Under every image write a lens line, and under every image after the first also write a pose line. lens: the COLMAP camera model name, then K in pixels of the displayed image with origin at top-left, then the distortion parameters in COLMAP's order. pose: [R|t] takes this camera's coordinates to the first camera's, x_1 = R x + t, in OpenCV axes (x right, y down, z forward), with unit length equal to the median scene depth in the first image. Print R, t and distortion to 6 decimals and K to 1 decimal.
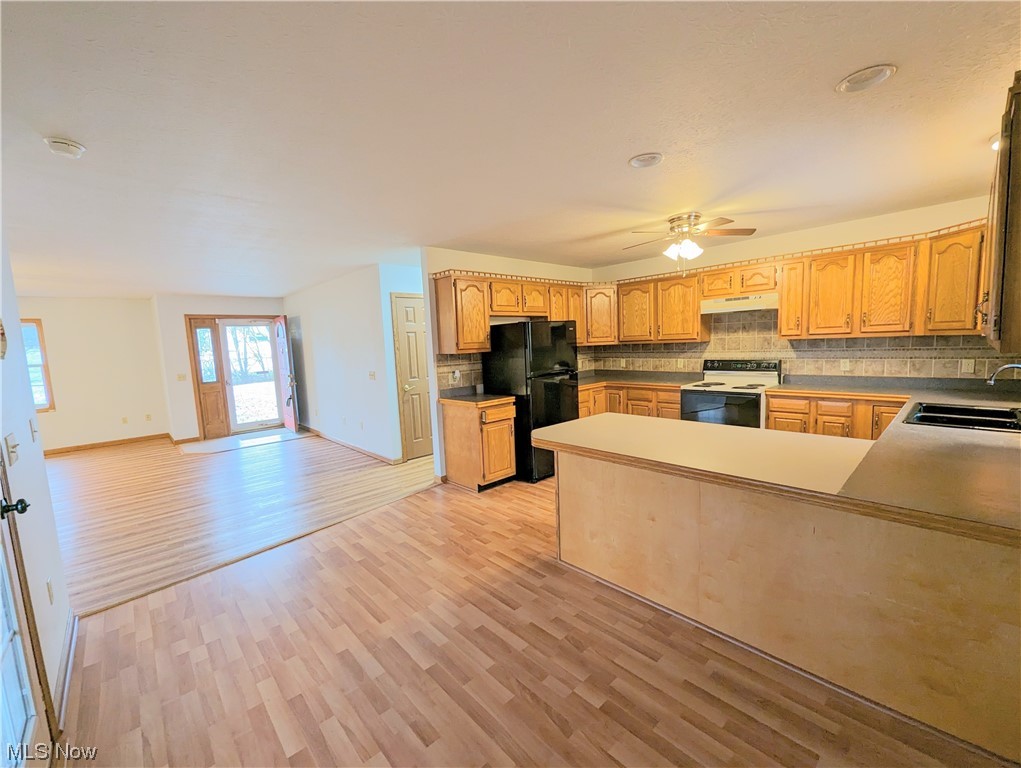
lens RADIAL K [[421.5, 0, 510.8], [0, 421.5, 389.6], [0, 0, 1]] dist [0.001928, -0.002940]
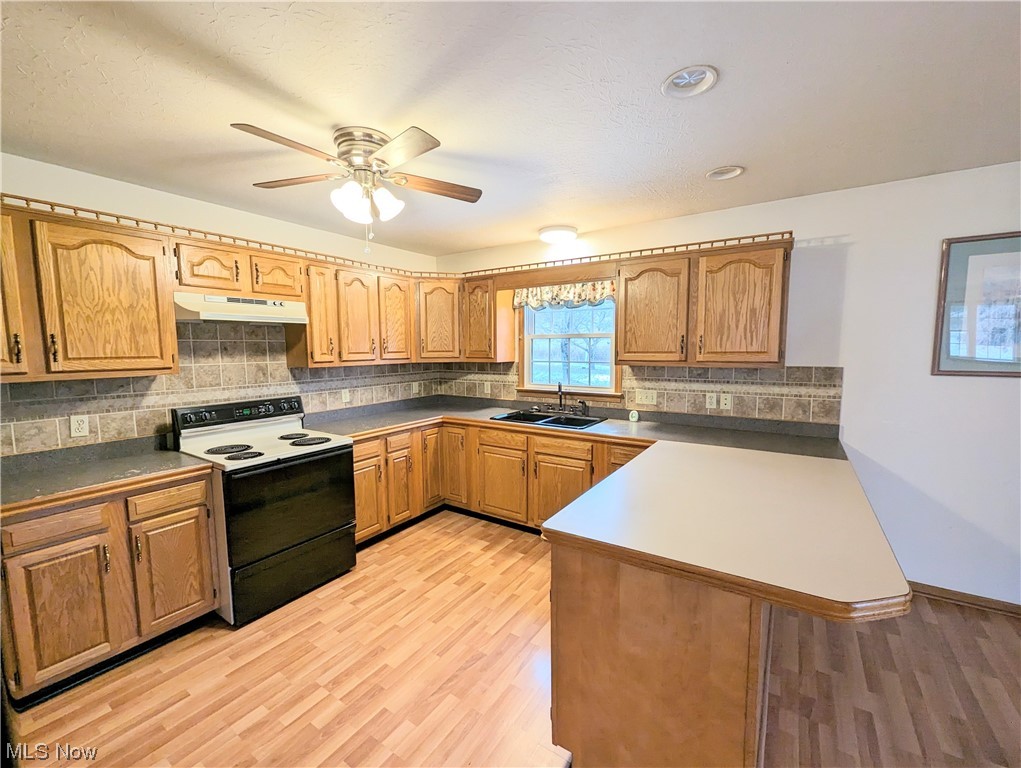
lens RADIAL K [[421.5, 0, 510.8], [0, 421.5, 389.6], [0, 0, 1]] dist [0.001928, -0.002940]
pose [[-0.230689, -0.053392, 0.971562, -0.144953], [0.126937, 0.988309, 0.084452, -0.099602], [-0.964712, 0.142809, -0.221215, 0.835933]]
